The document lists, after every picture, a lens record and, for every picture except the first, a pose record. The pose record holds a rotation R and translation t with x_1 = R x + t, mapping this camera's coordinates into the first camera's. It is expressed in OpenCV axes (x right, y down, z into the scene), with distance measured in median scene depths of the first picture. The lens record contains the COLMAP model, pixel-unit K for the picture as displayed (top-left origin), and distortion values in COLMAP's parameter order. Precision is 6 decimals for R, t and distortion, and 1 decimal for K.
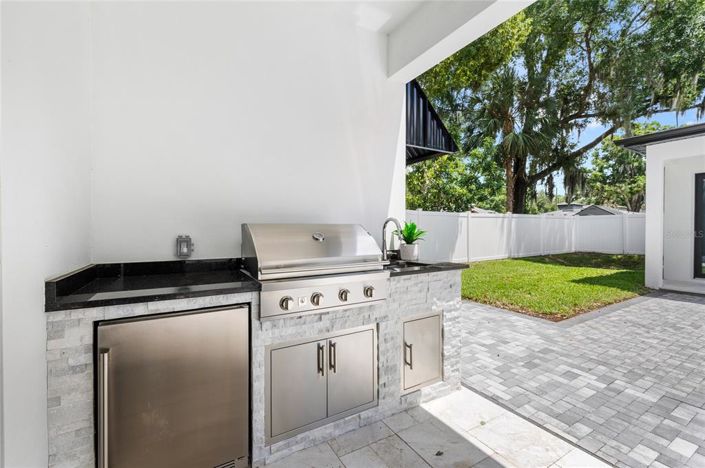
lens RADIAL K [[298.9, 0, 348.6], [0, 298.9, 233.4], [0, 0, 1]] dist [0.000332, -0.000003]
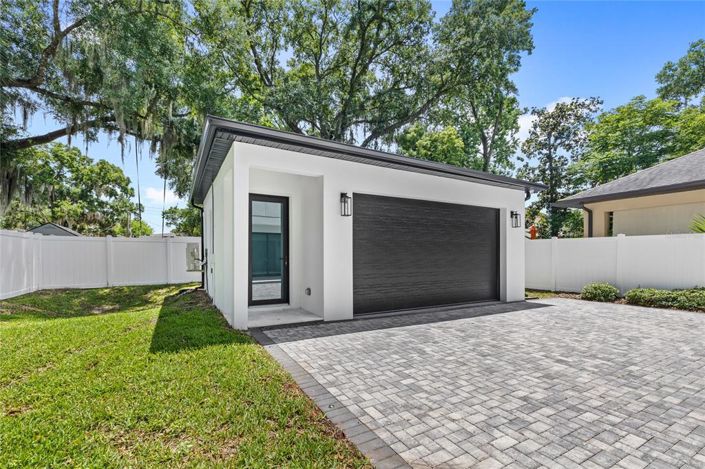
lens RADIAL K [[308.5, 0, 351.8], [0, 308.5, 259.0], [0, 0, 1]] dist [0.000642, 0.000109]
pose [[0.016141, -0.004031, 0.999862, 0.358200], [0.016512, 0.999857, 0.003764, 0.006085], [-0.999733, 0.016449, 0.016205, 1.093888]]
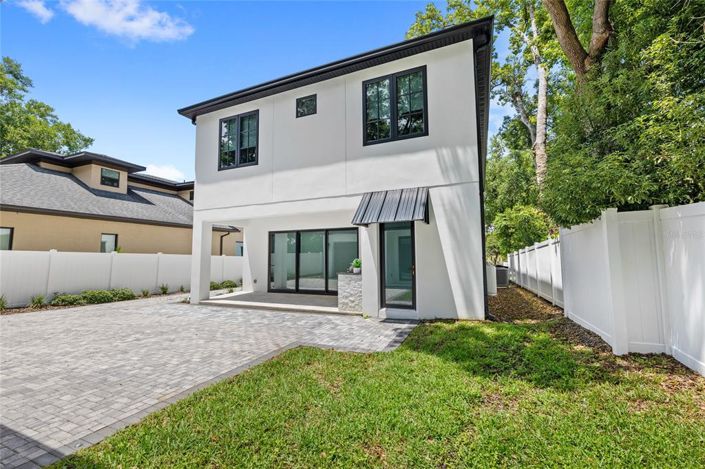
lens RADIAL K [[298.9, 0, 348.6], [0, 298.9, 233.9], [0, 0, 1]] dist [0.000332, -0.000003]
pose [[-0.808994, -0.037671, -0.586608, 1.290502], [0.000171, 0.997929, -0.064322, -0.071253], [0.587817, -0.052137, -0.807313, 2.159379]]
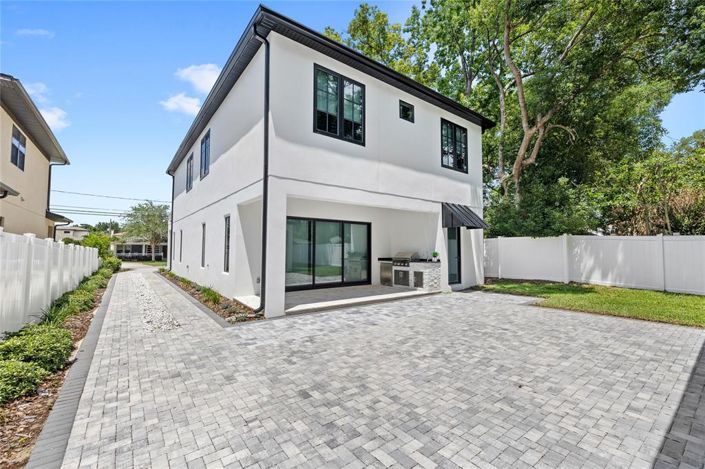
lens RADIAL K [[298.9, 0, 348.6], [0, 298.9, 233.9], [0, 0, 1]] dist [0.000332, -0.000003]
pose [[0.124072, -0.047117, -0.991154, 2.509038], [-0.017043, 0.998623, -0.049605, -0.038008], [0.992127, 0.023047, 0.123098, -0.356600]]
